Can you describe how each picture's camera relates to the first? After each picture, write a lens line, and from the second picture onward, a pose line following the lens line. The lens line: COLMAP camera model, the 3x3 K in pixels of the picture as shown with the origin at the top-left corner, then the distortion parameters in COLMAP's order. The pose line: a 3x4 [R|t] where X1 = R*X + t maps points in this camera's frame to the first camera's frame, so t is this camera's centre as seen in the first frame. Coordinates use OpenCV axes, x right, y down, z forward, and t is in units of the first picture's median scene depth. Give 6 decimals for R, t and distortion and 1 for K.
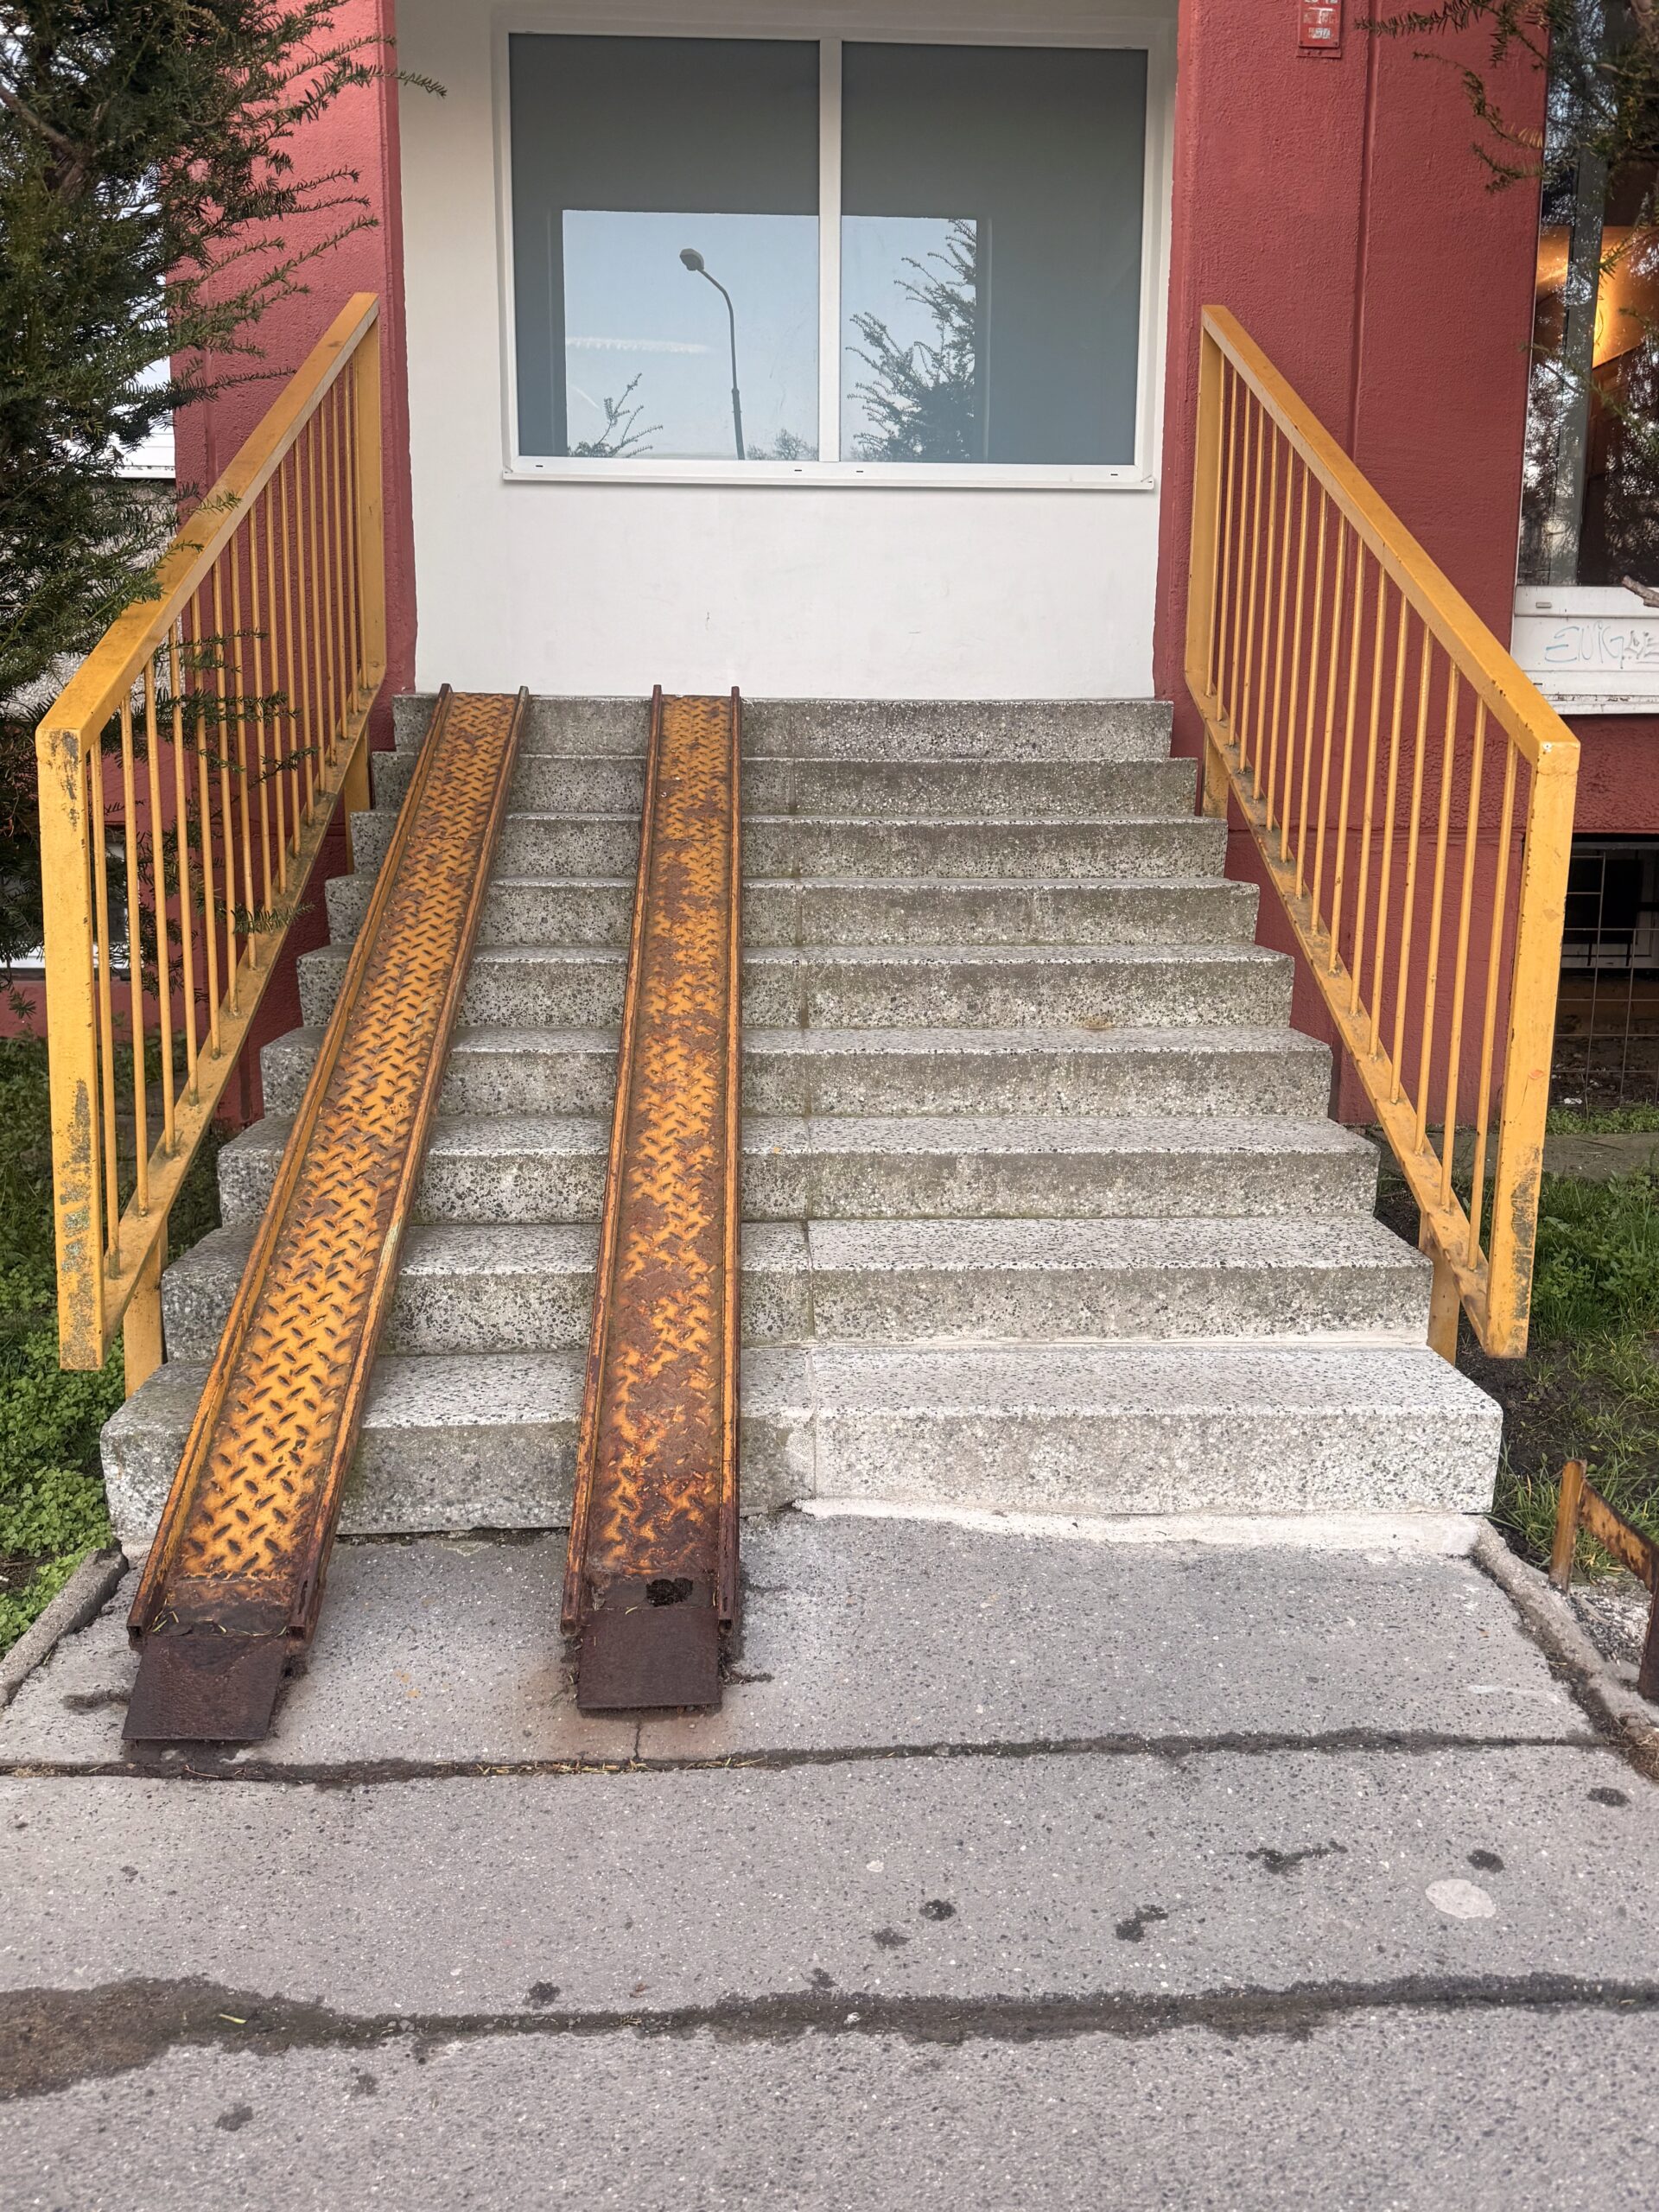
lens RADIAL K [[1797.6, 0, 836.0], [0, 1797.6, 1113.0], [0, 0, 1]] dist [0.176493, -0.350562]
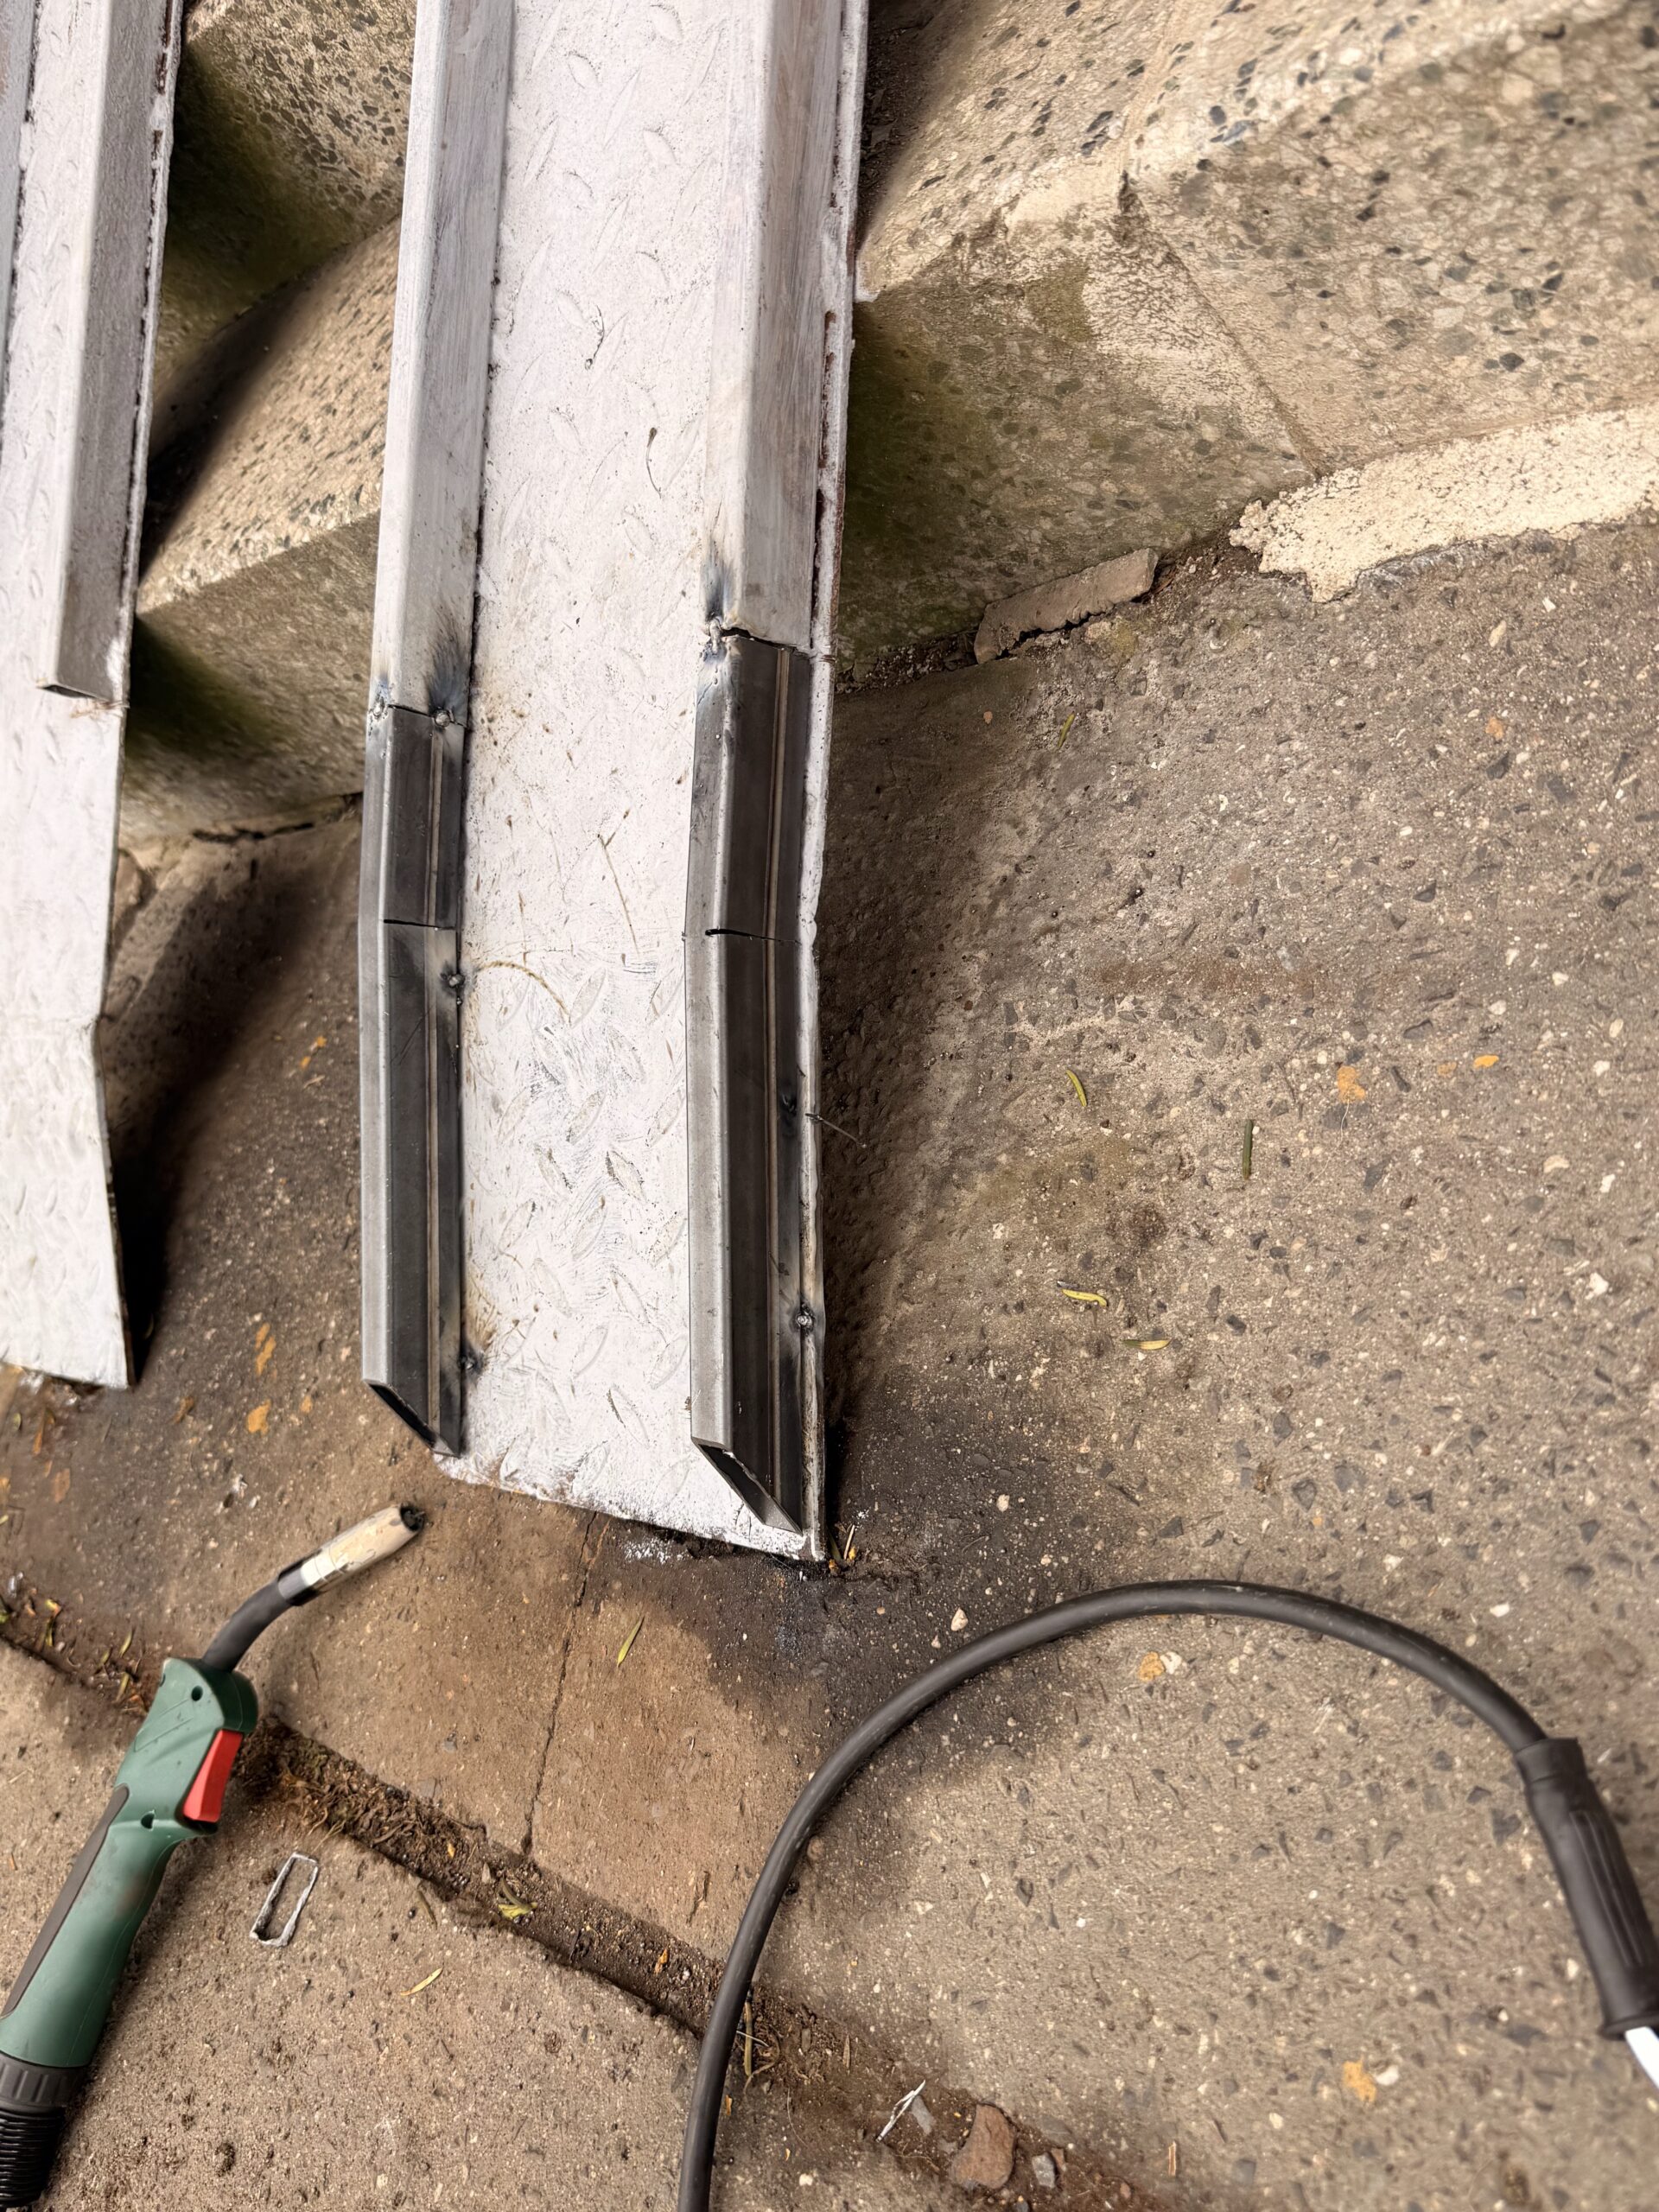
lens RADIAL K [[1762.9, 0, 872.7], [0, 1762.9, 1115.1], [0, 0, 1]] dist [0.090248, -0.142534]
pose [[0.713691, 0.040249, -0.699304, 0.101068], [0.507093, 0.659033, 0.555456, 0.098159], [0.483221, -0.751036, 0.449936, 0.726064]]
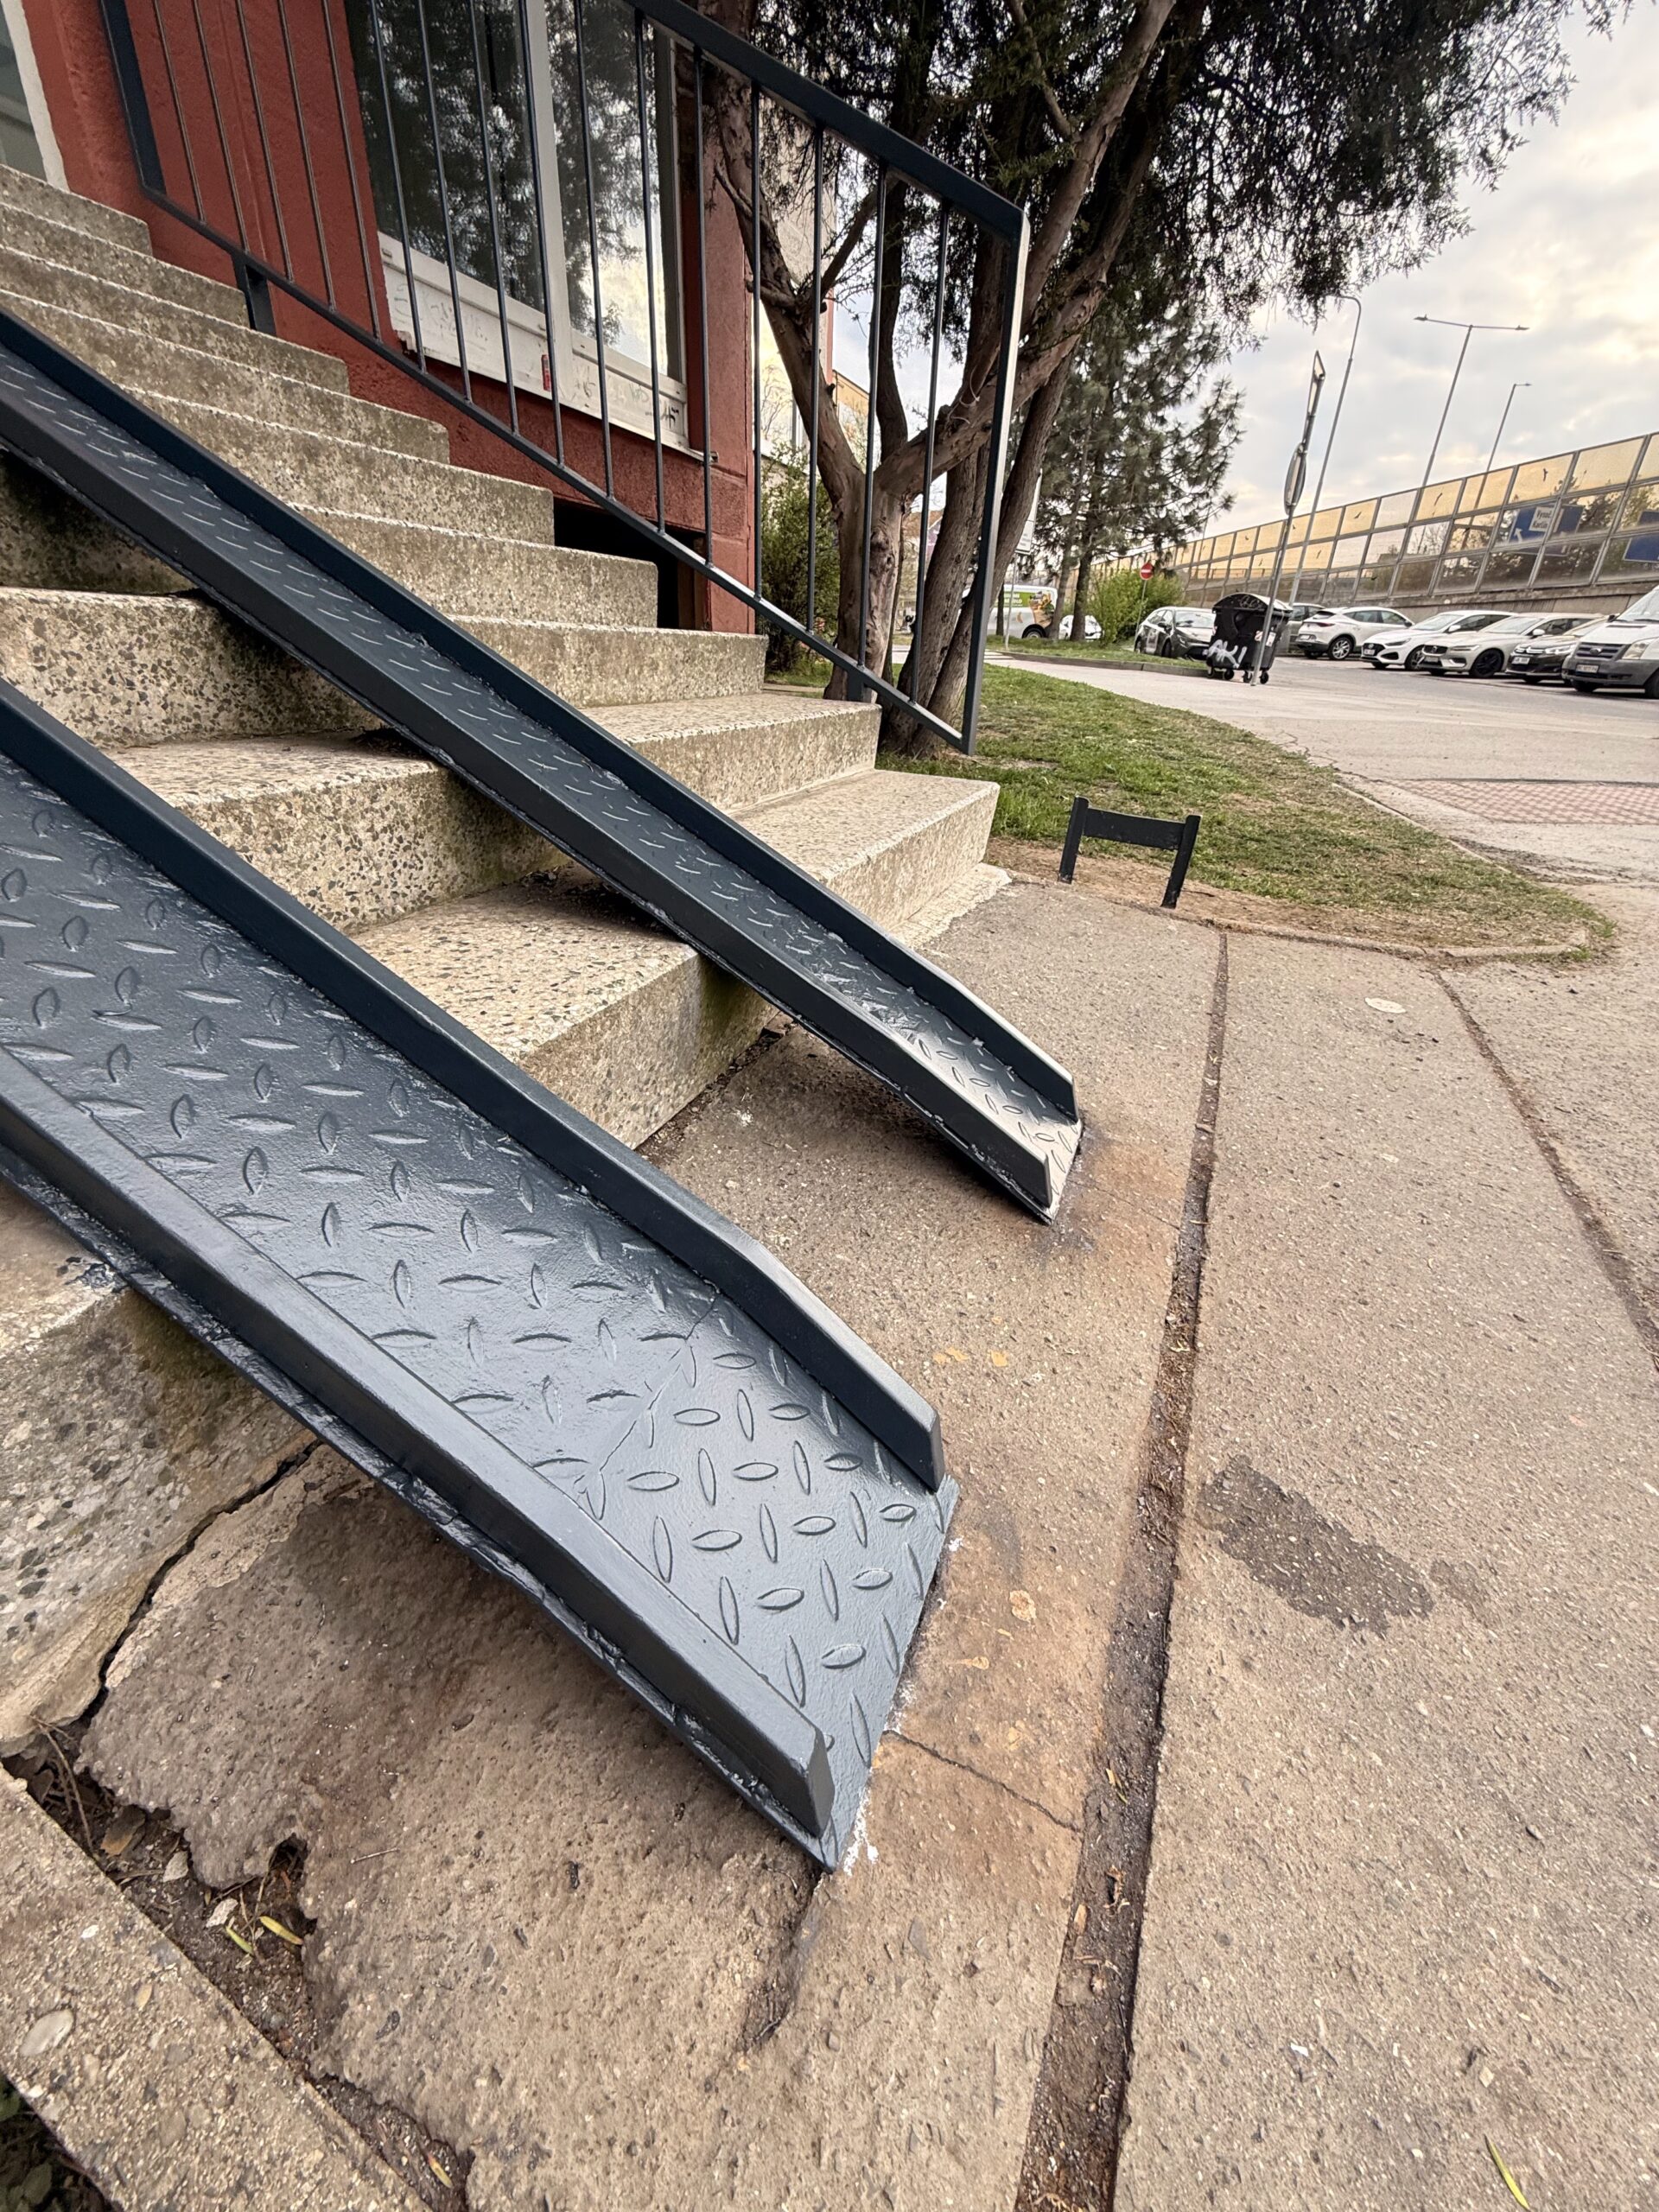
lens RADIAL K [[882.3, 0, 826.9], [0, 882.3, 1099.2], [0, 0, 1]] dist [-0.001814, 0.000299]
pose [[0.422508, -0.405563, 0.810559, -0.358917], [0.118074, 0.911310, 0.394427, 0.084775], [-0.898635, -0.070943, 0.432923, 0.717618]]
